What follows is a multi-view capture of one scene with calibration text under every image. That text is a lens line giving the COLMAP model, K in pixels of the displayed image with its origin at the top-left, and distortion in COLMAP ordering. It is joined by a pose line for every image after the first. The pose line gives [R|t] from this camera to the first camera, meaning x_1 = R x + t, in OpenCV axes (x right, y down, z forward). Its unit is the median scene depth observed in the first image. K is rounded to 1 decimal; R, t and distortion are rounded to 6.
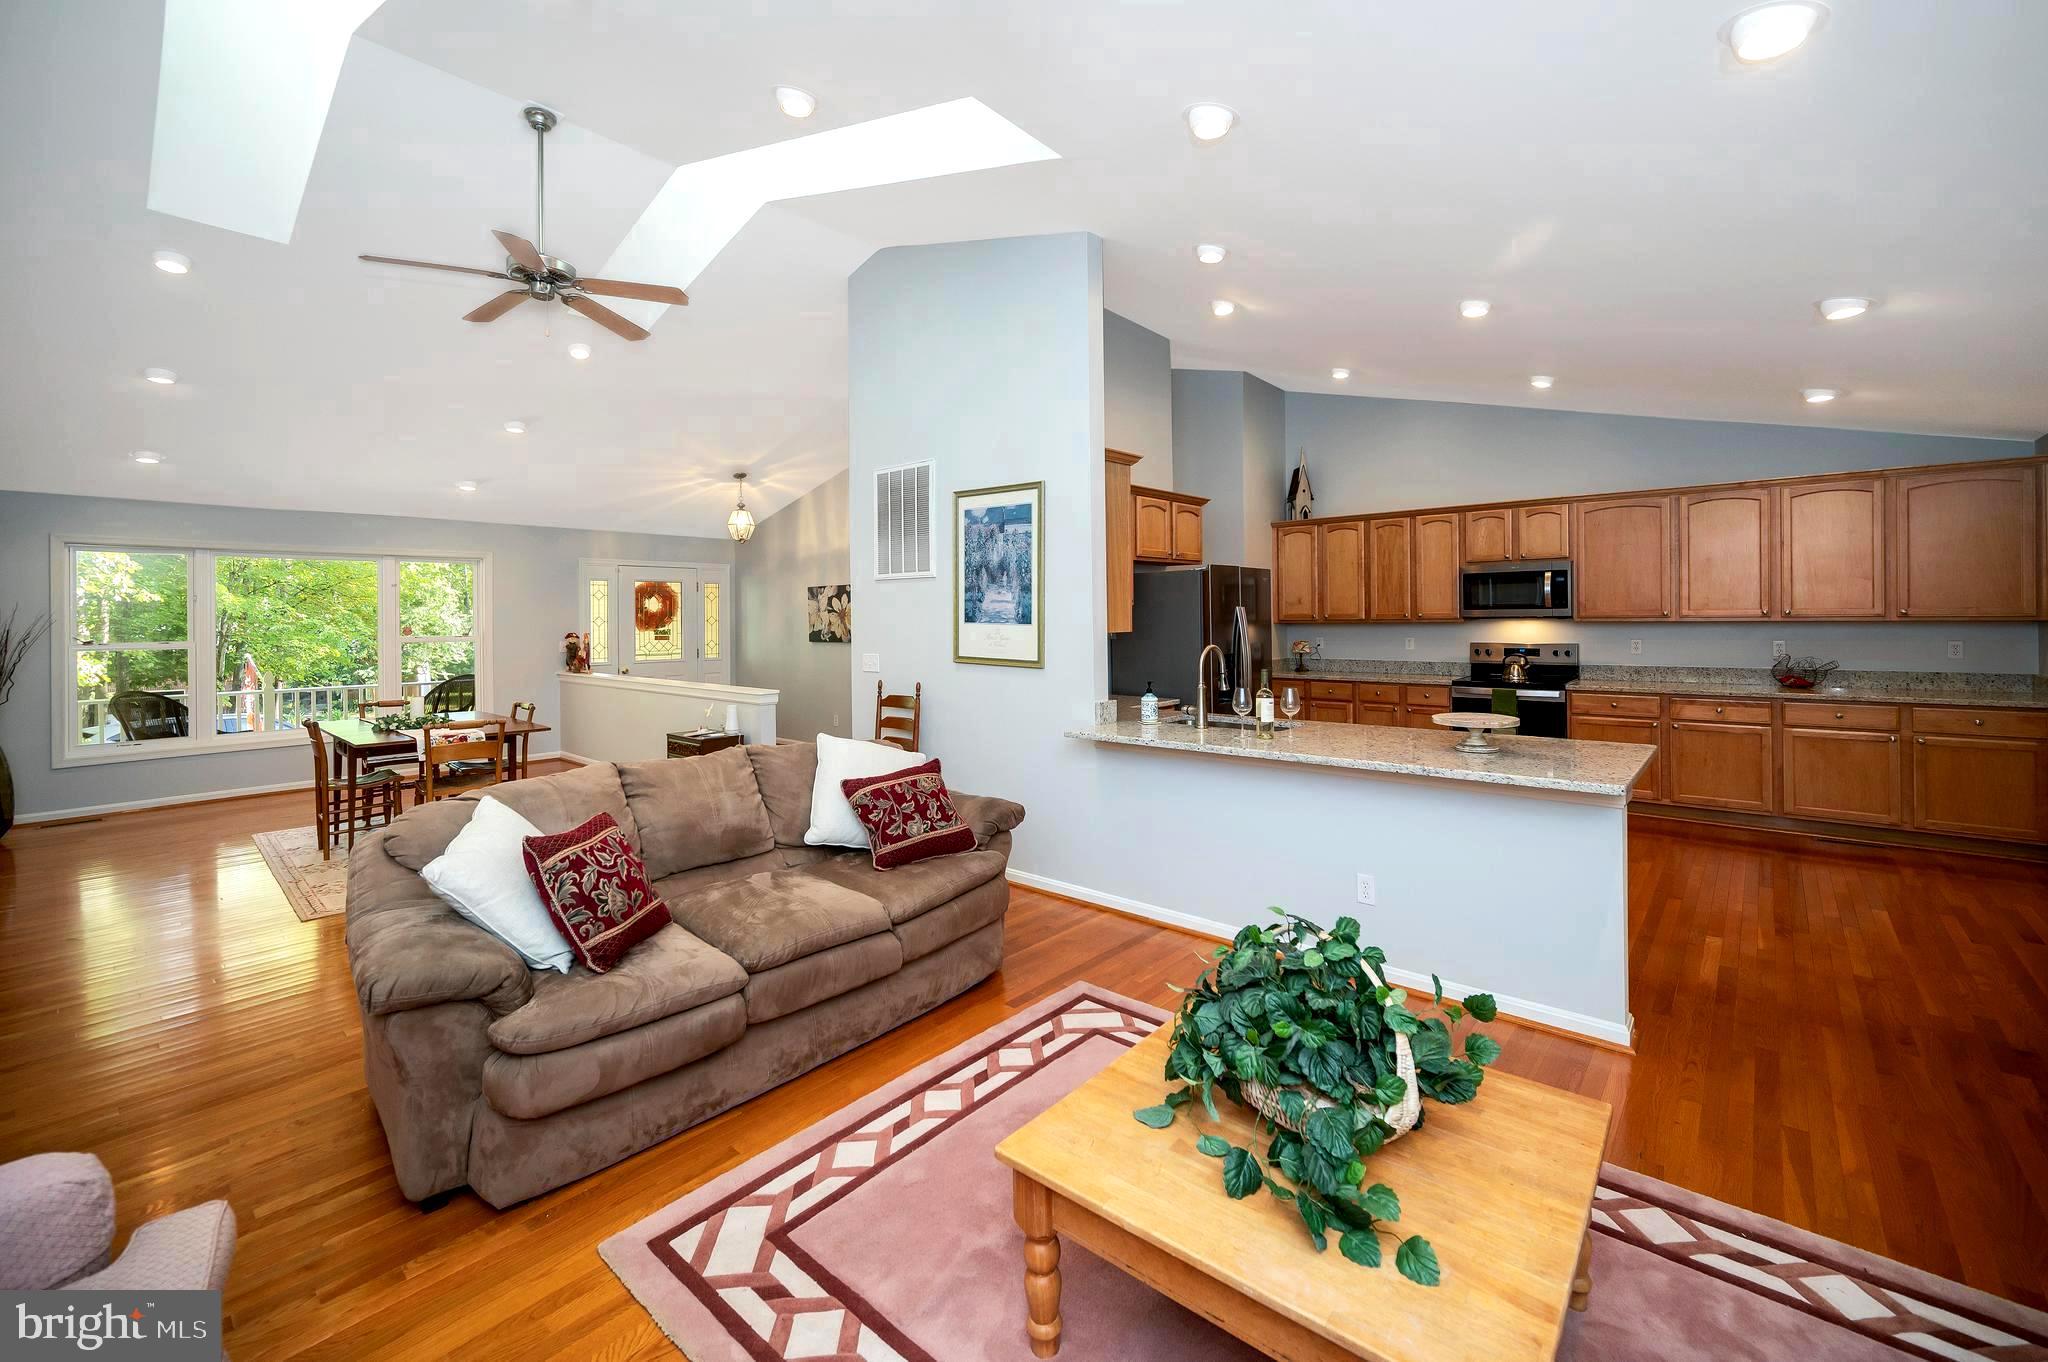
lens RADIAL K [[842.4, 0, 1028.5], [0, 842.4, 621.4], [0, 0, 1]] dist [-0.000887, -0.000186]
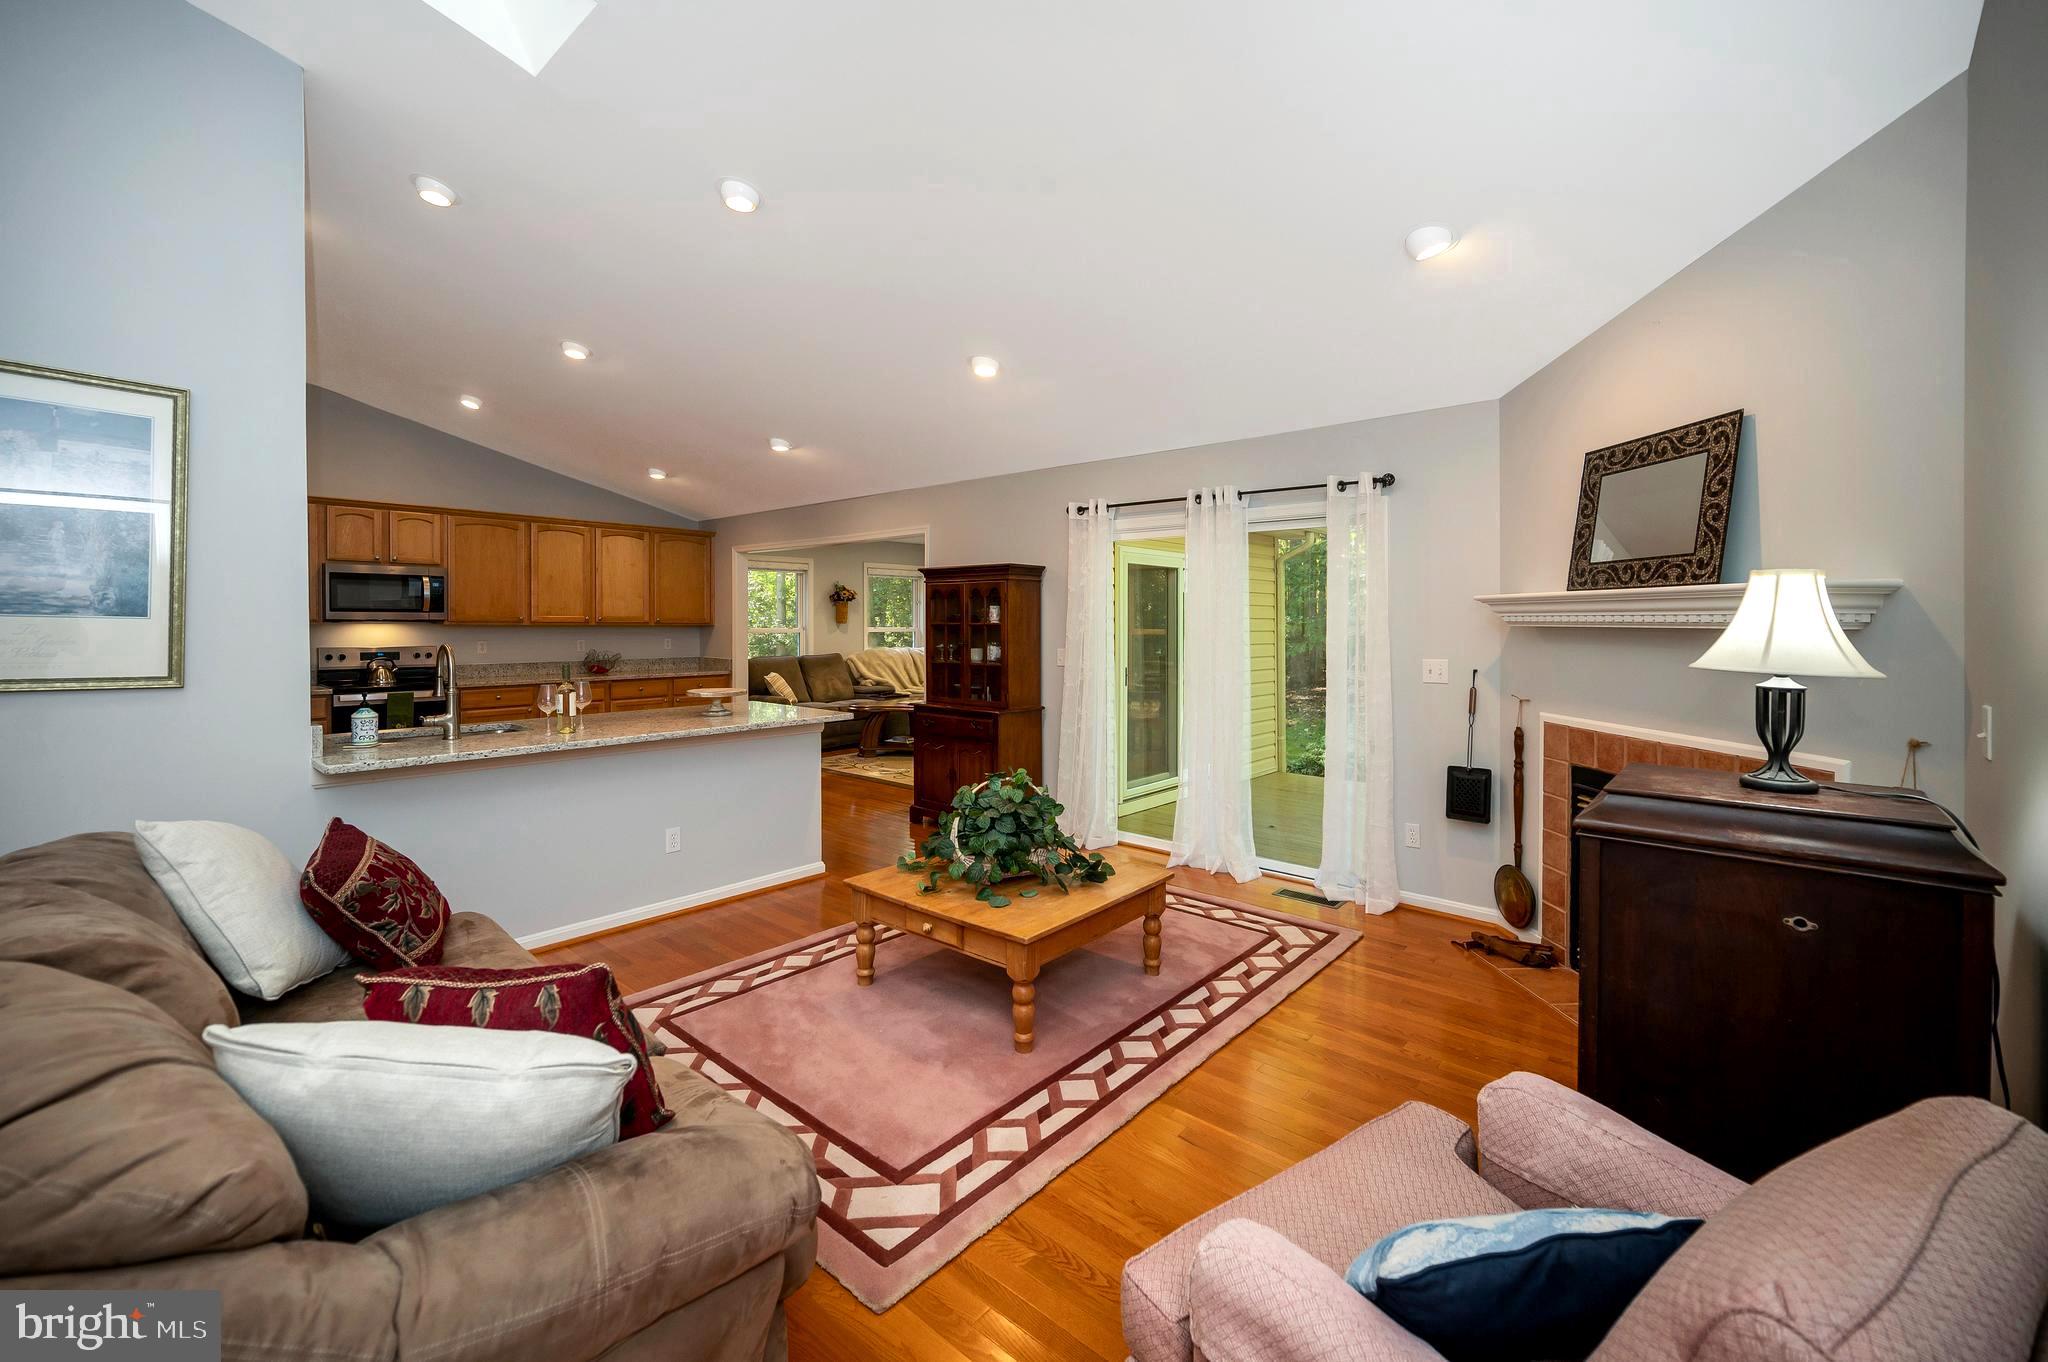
lens RADIAL K [[842.4, 0, 1028.5], [0, 842.4, 621.4], [0, 0, 1]] dist [-0.000887, -0.000186]
pose [[0.002883, 0.012365, 0.999919, -0.407822], [0.001869, 0.999922, -0.012370, 0.010128], [-0.999994, 0.001905, 0.002860, 0.244580]]
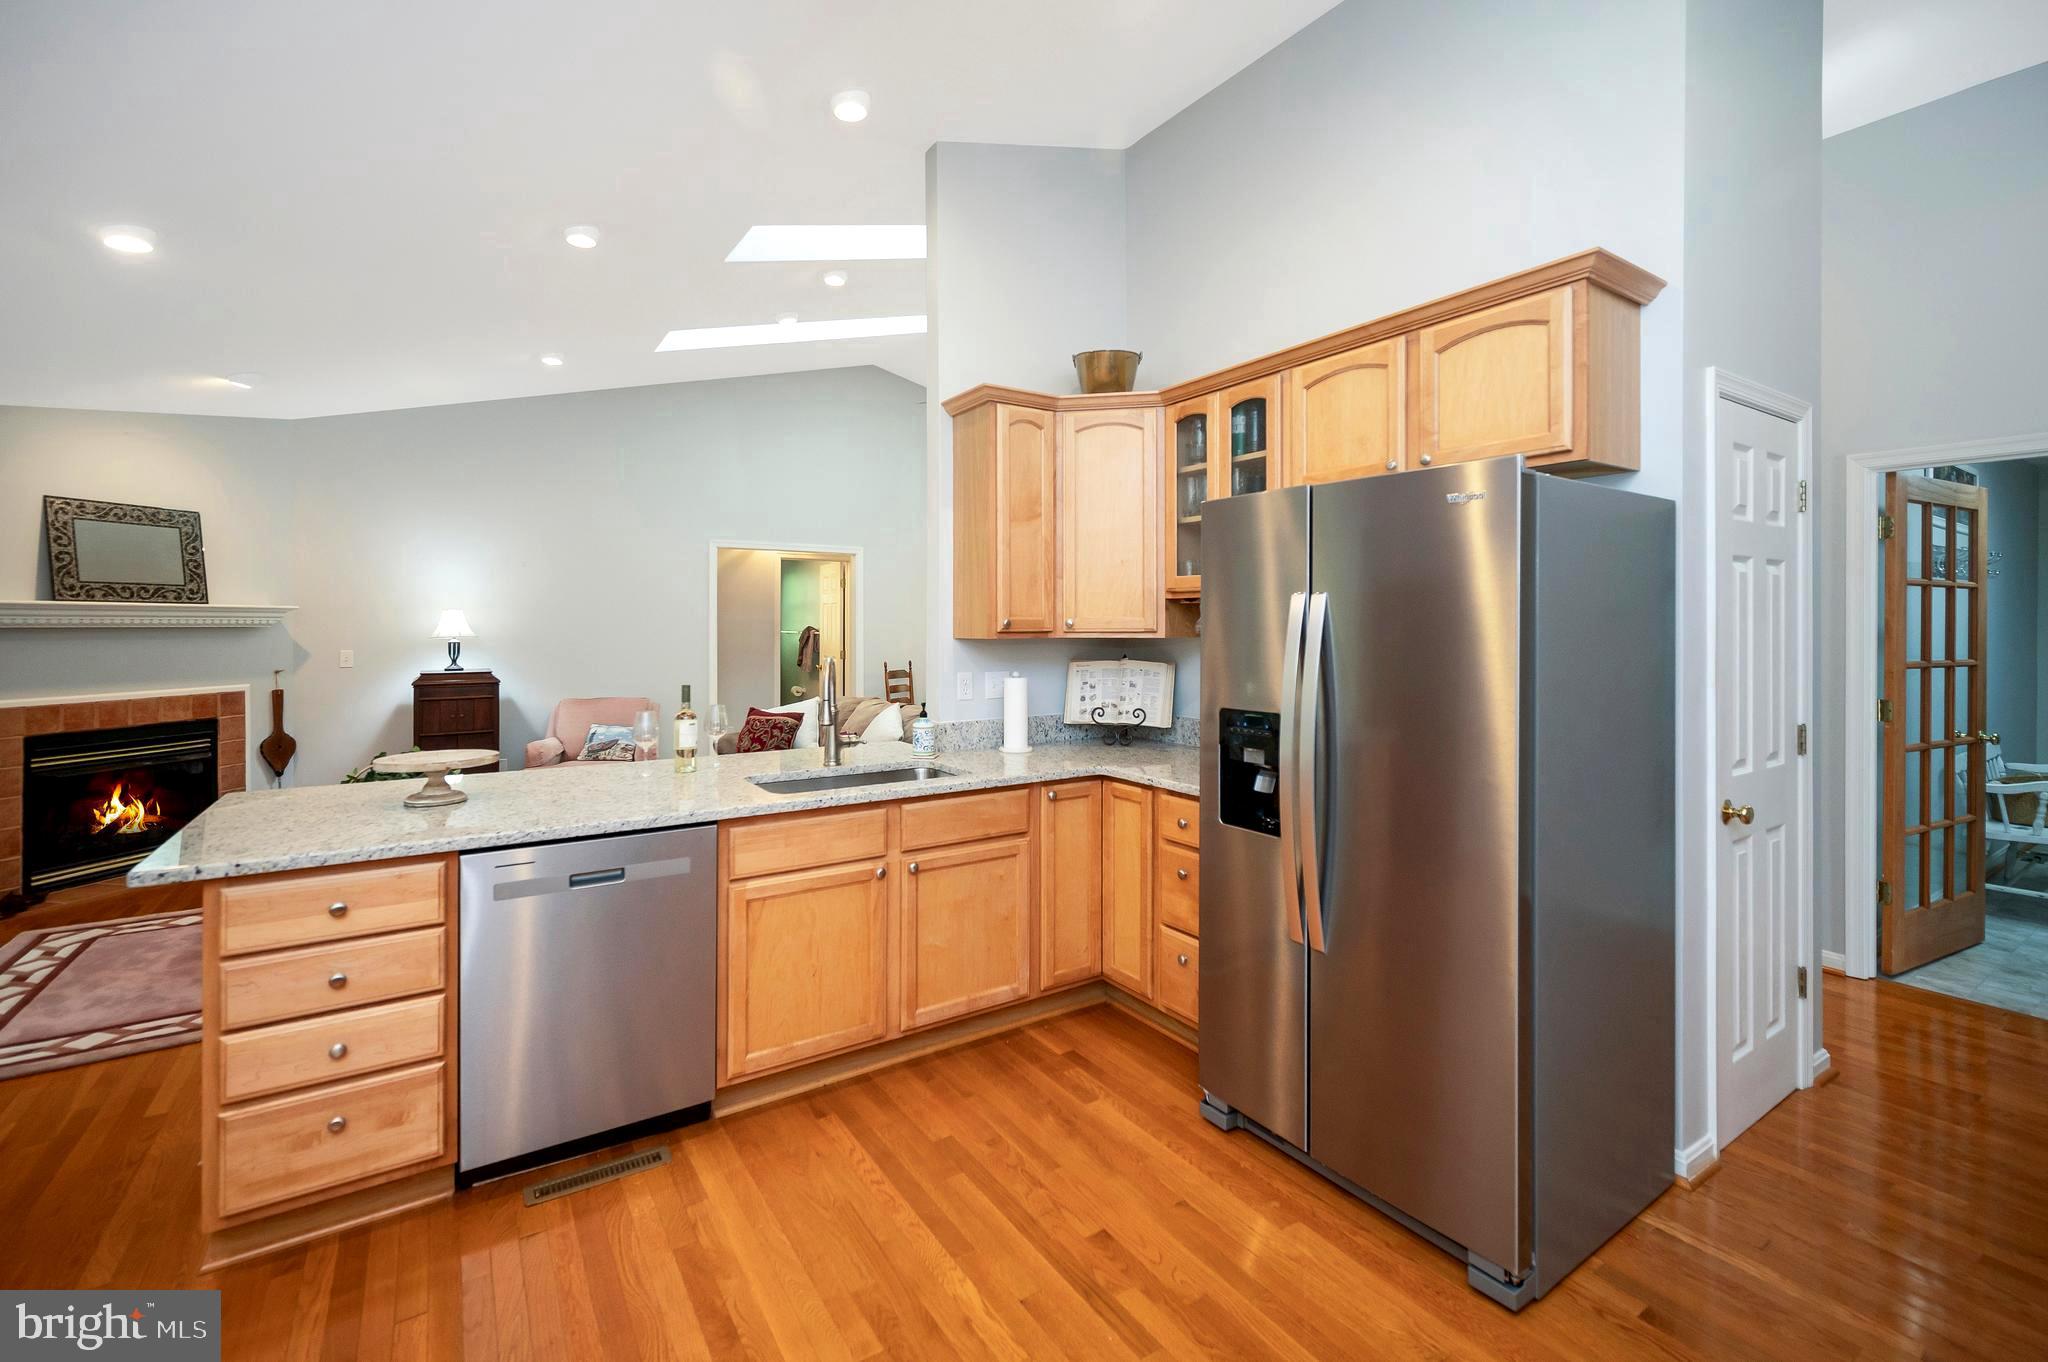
lens RADIAL K [[889.0, 0, 1029.9], [0, 889.0, 616.3], [0, 0, 1]] dist [0.000096, 0.000252]
pose [[-0.264279, 0.004449, -0.964436, 0.572057], [-0.003142, 0.999980, 0.005474, -0.007317], [0.964441, 0.004477, -0.264260, 0.847365]]
